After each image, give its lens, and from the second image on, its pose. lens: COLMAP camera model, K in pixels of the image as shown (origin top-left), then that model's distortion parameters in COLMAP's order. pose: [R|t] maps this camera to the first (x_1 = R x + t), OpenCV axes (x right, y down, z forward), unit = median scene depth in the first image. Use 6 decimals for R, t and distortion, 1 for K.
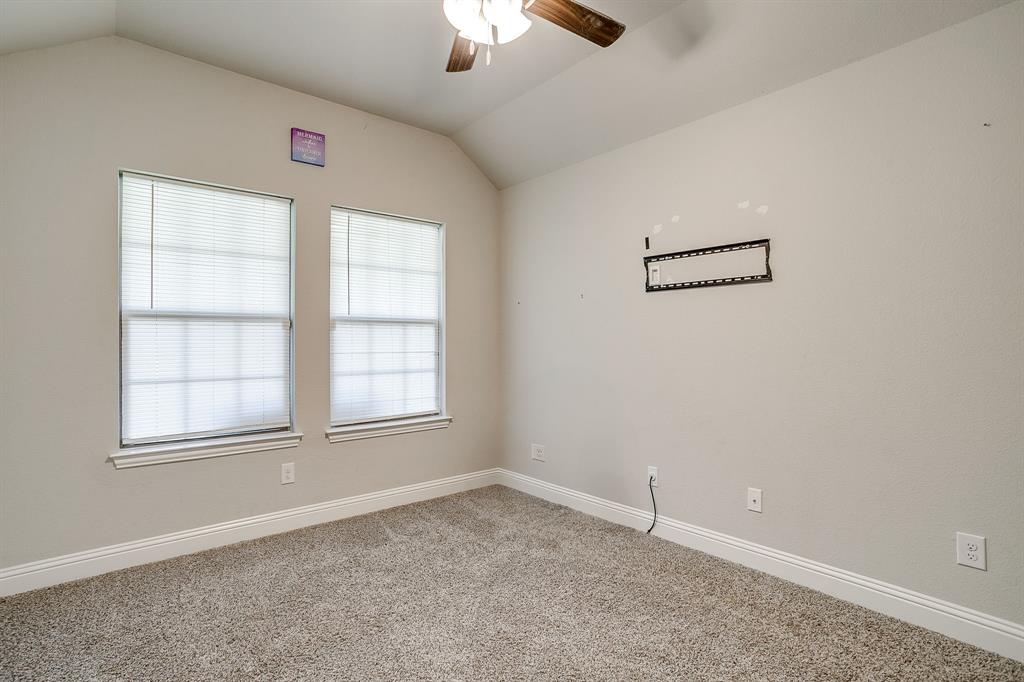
lens RADIAL K [[495.1, 0, 507.9], [0, 495.1, 342.1], [0, 0, 1]] dist [-0.060855, 0.034695]
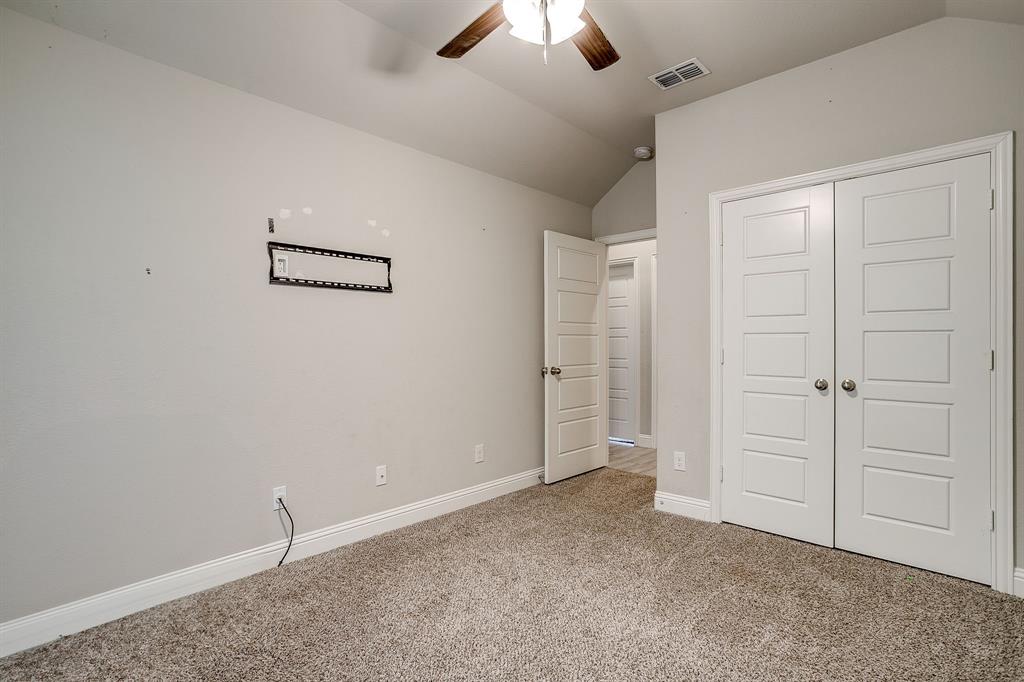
lens RADIAL K [[495.1, 0, 507.9], [0, 495.1, 342.1], [0, 0, 1]] dist [-0.060855, 0.034695]
pose [[-0.111565, -0.000970, 0.993757, -0.646531], [-0.000635, 0.999999, 0.000905, -0.002049], [-0.993757, -0.000530, -0.111565, 0.747080]]
